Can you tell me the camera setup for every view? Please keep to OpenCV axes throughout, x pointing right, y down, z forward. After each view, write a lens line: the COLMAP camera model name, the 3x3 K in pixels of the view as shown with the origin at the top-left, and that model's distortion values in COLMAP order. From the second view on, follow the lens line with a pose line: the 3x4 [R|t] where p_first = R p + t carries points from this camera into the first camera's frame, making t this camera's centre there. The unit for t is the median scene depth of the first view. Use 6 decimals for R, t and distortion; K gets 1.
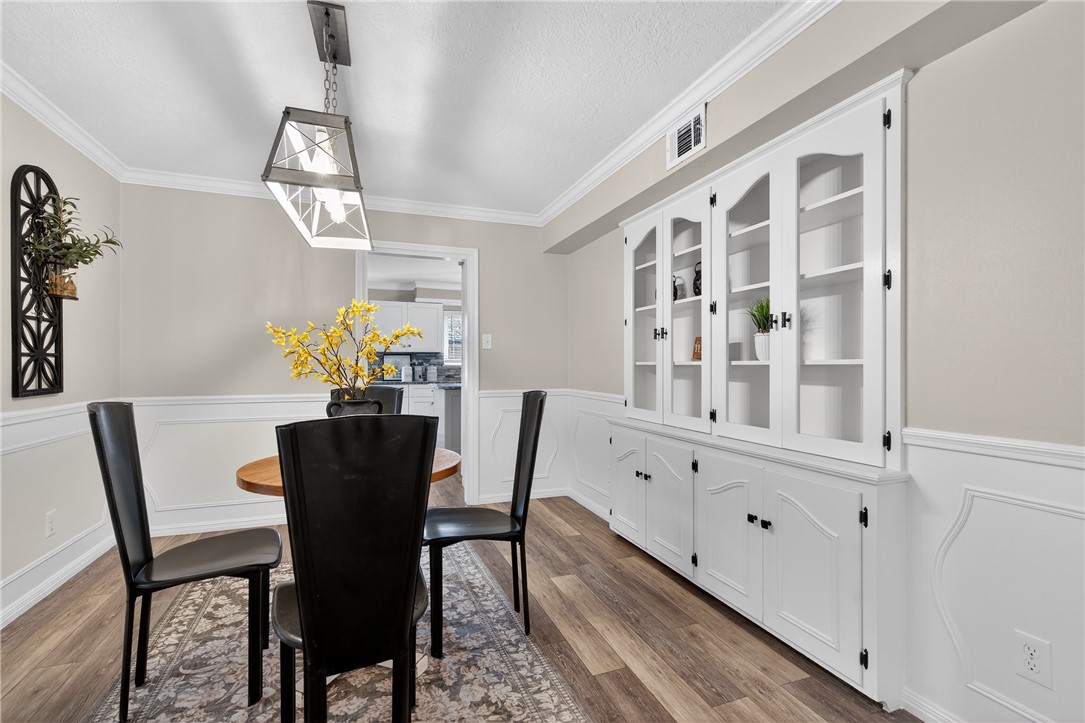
lens RADIAL K [[499.4, 0, 552.5], [0, 499.4, 367.4], [0, 0, 1]] dist [0.010420, -0.002582]
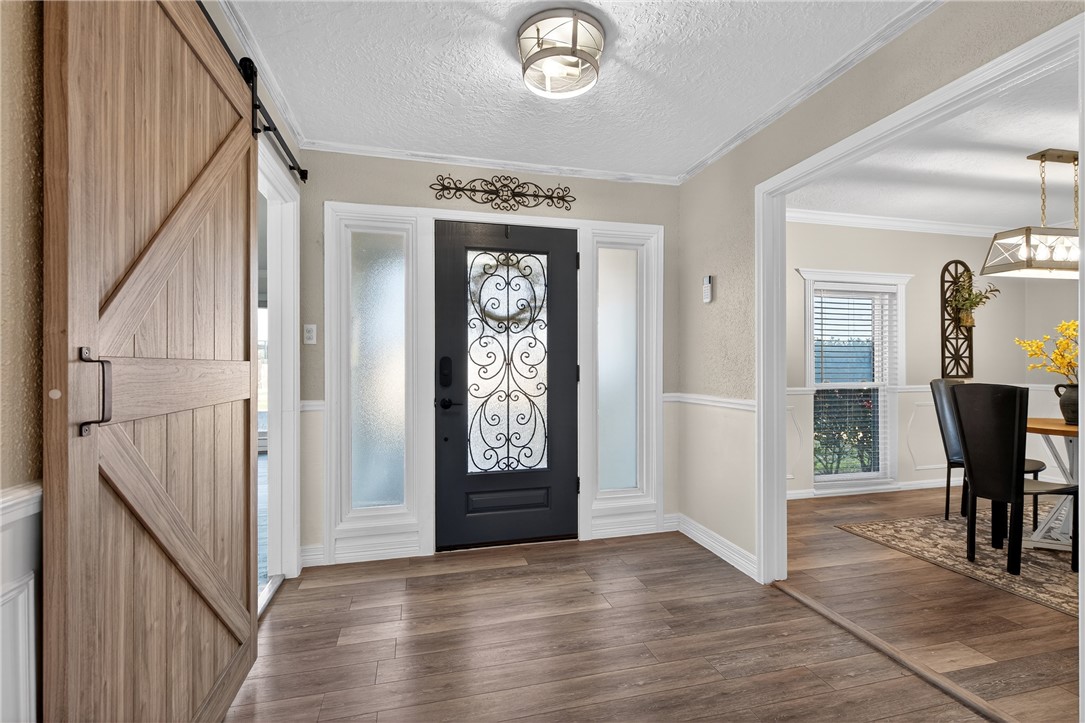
lens RADIAL K [[499.4, 0, 547.9], [0, 499.4, 365.1], [0, 0, 1]] dist [0.010420, -0.002582]
pose [[-0.116962, -0.000504, -0.993136, 1.073808], [-0.000961, 0.999999, -0.000394, 0.007272], [0.993136, 0.000908, -0.116963, -0.327573]]
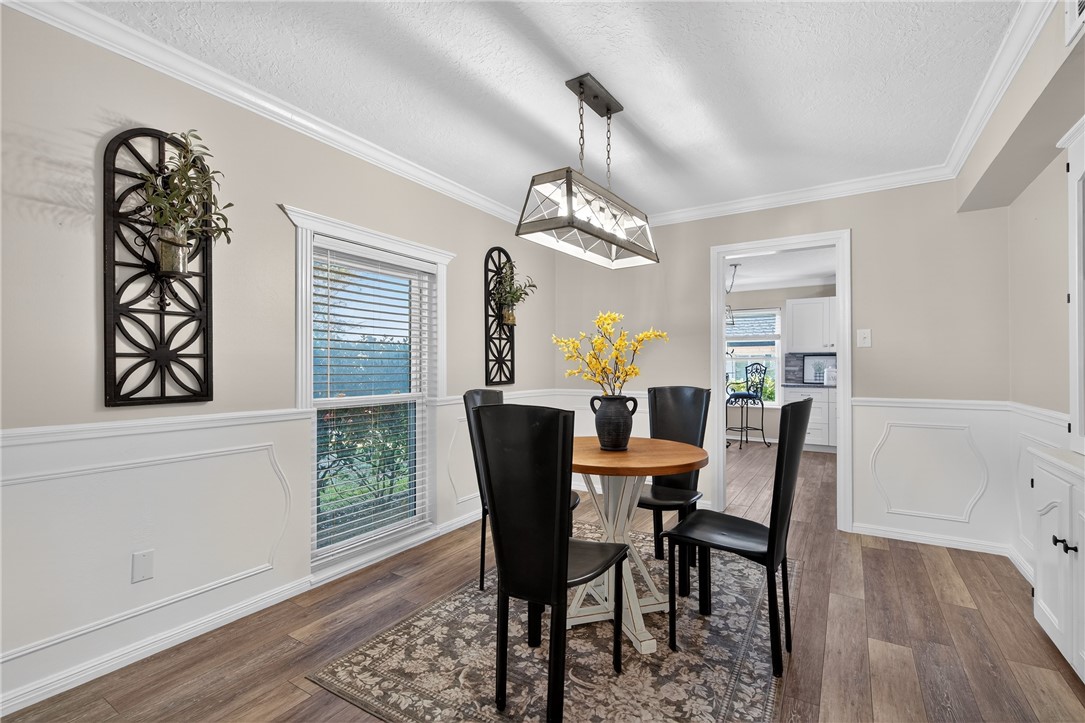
lens RADIAL K [[499.4, 0, 550.6], [0, 499.4, 366.5], [0, 0, 1]] dist [0.010420, -0.002582]
pose [[0.601519, -0.001419, -0.798857, 0.388472], [-0.002813, 0.999988, -0.003895, 0.000215], [0.798854, 0.004590, 0.601508, 0.151343]]
